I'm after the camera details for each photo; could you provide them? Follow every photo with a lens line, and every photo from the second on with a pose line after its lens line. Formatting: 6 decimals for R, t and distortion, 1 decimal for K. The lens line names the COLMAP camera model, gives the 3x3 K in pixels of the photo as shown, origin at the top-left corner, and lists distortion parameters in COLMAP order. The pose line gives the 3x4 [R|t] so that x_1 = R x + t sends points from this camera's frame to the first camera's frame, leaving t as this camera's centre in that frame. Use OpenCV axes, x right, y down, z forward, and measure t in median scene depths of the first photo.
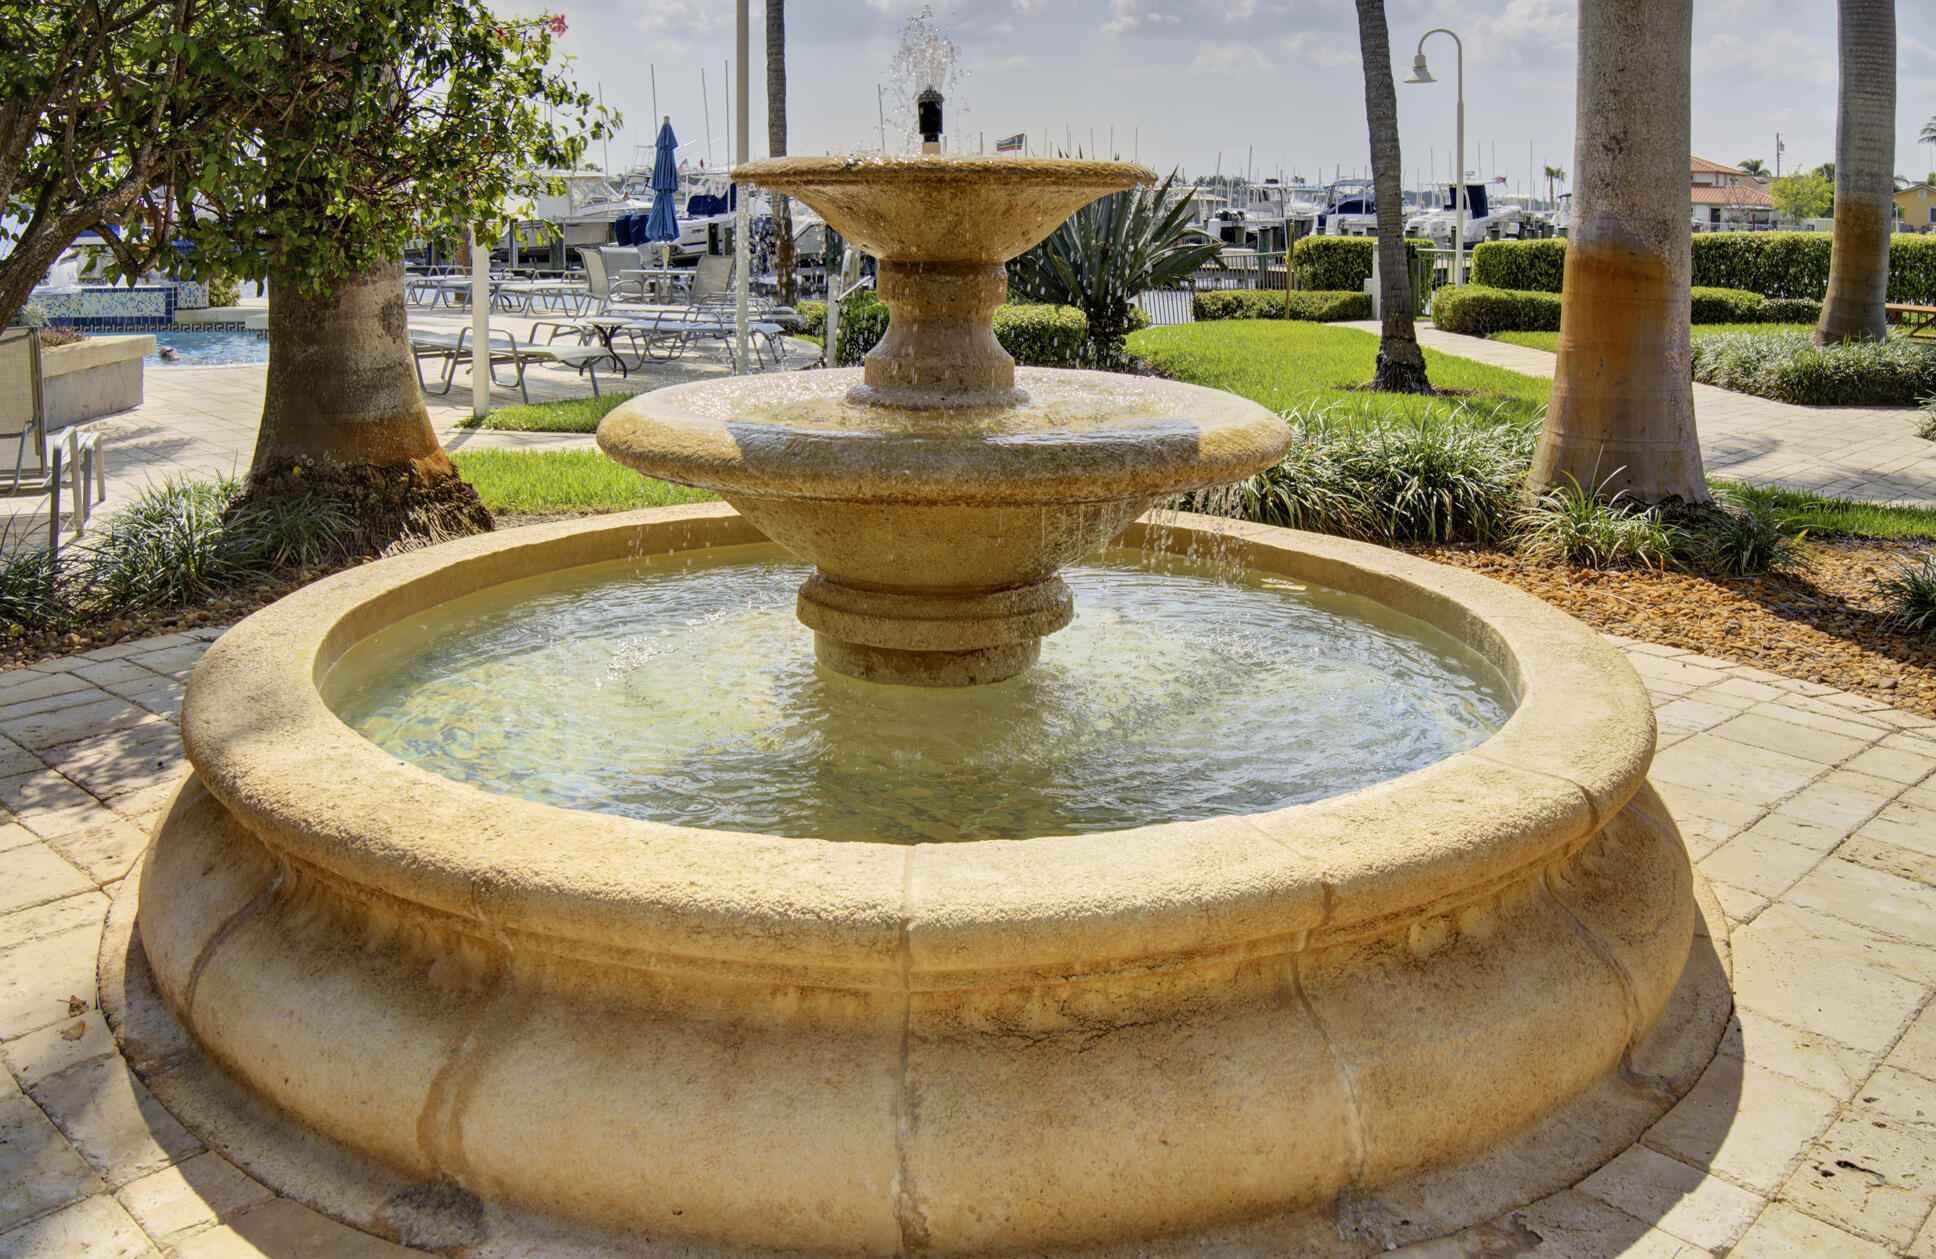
lens RADIAL K [[2212.2, 0, 968.0], [0, 2212.2, 629.5], [0, 0, 1]] dist [-0.006240, -0.001608]
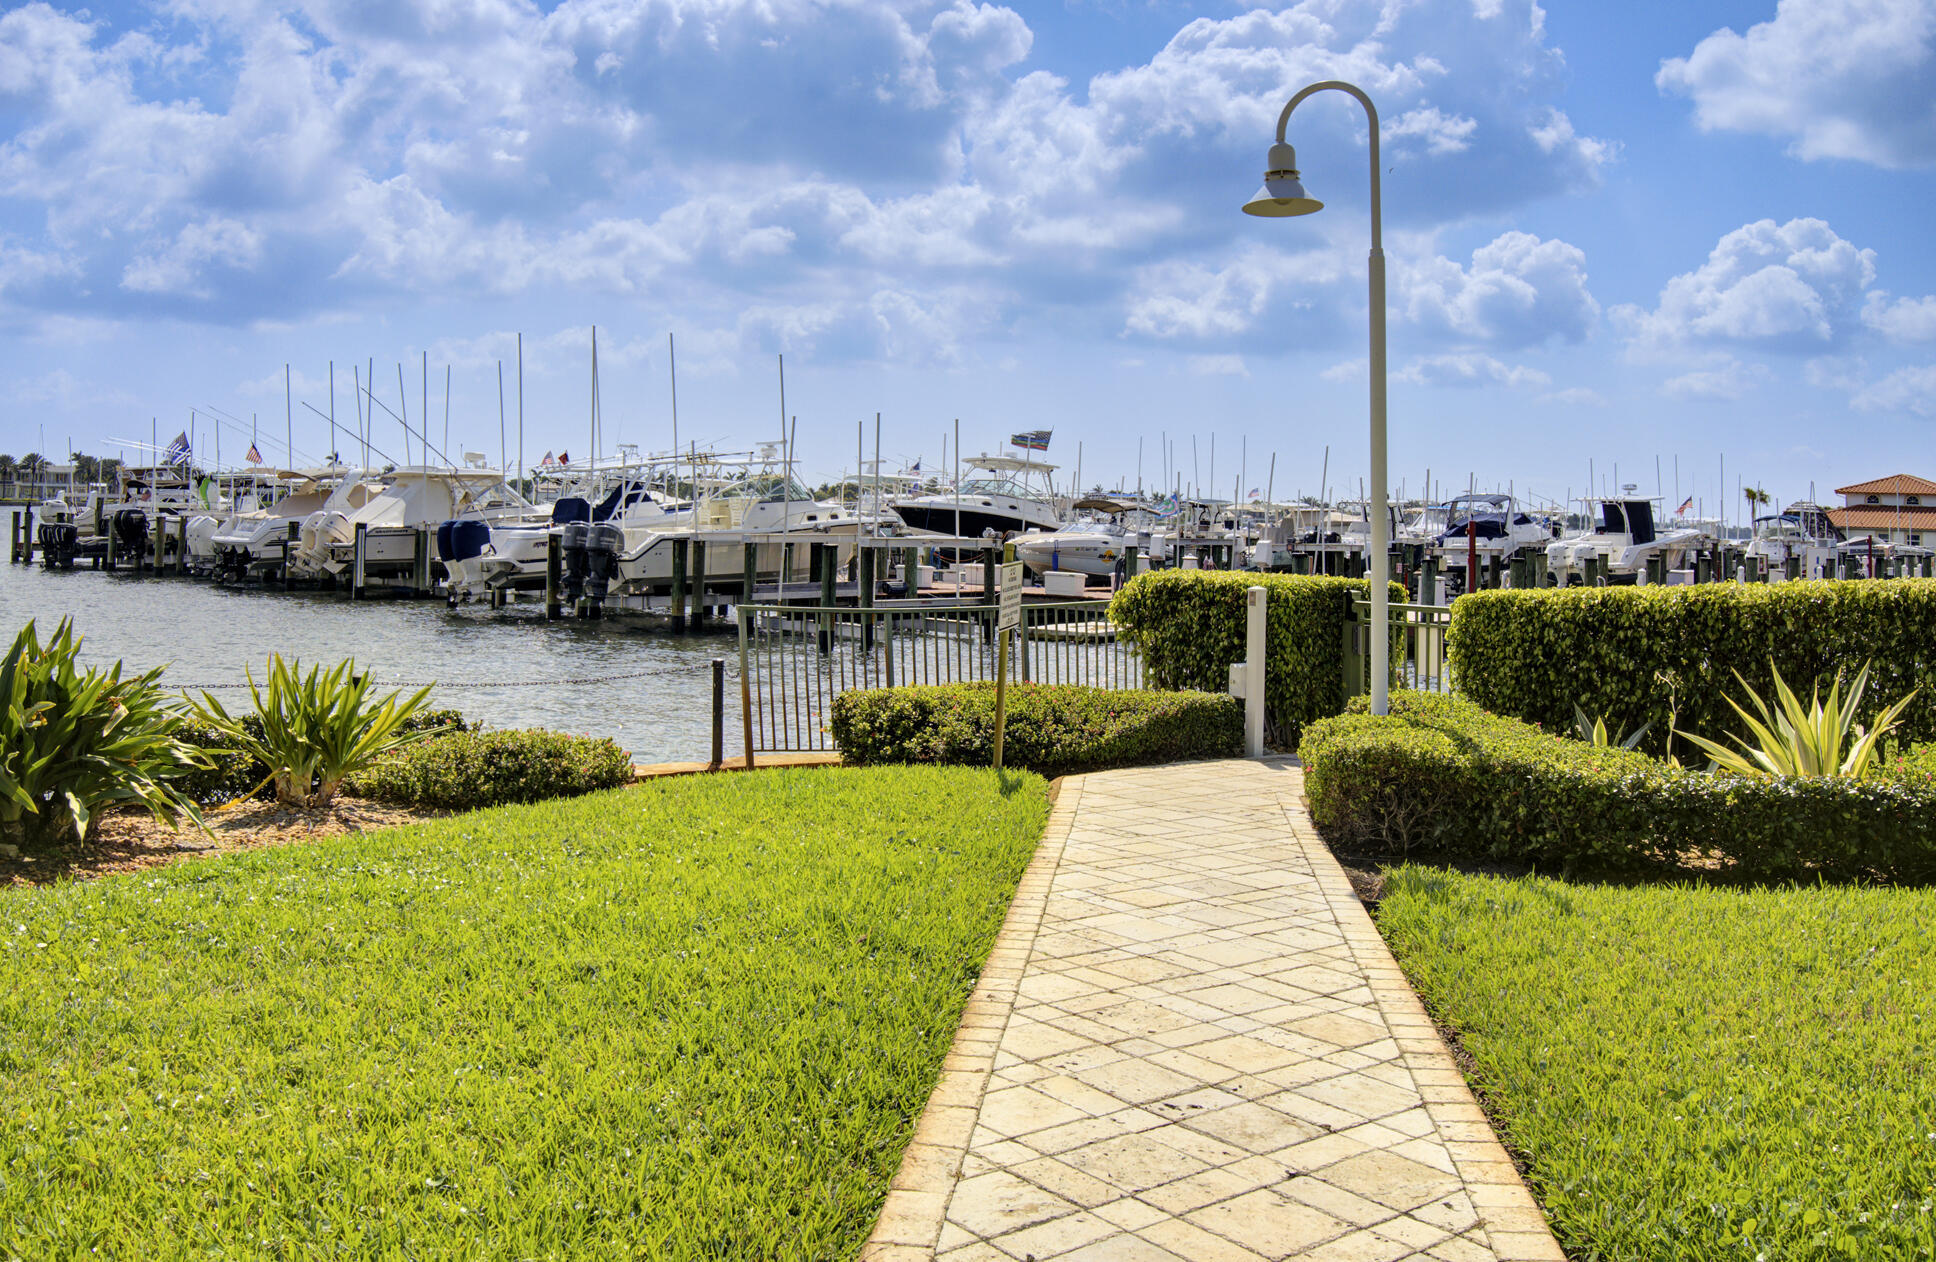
lens RADIAL K [[2212.2, 0, 968.0], [0, 2212.2, 631.0], [0, 0, 1]] dist [-0.006240, -0.001608]
pose [[0.995644, 0.018411, -0.091395, 0.067085], [-0.031094, 0.989755, -0.139352, -0.040090], [0.087893, 0.141587, 0.986016, 0.217957]]
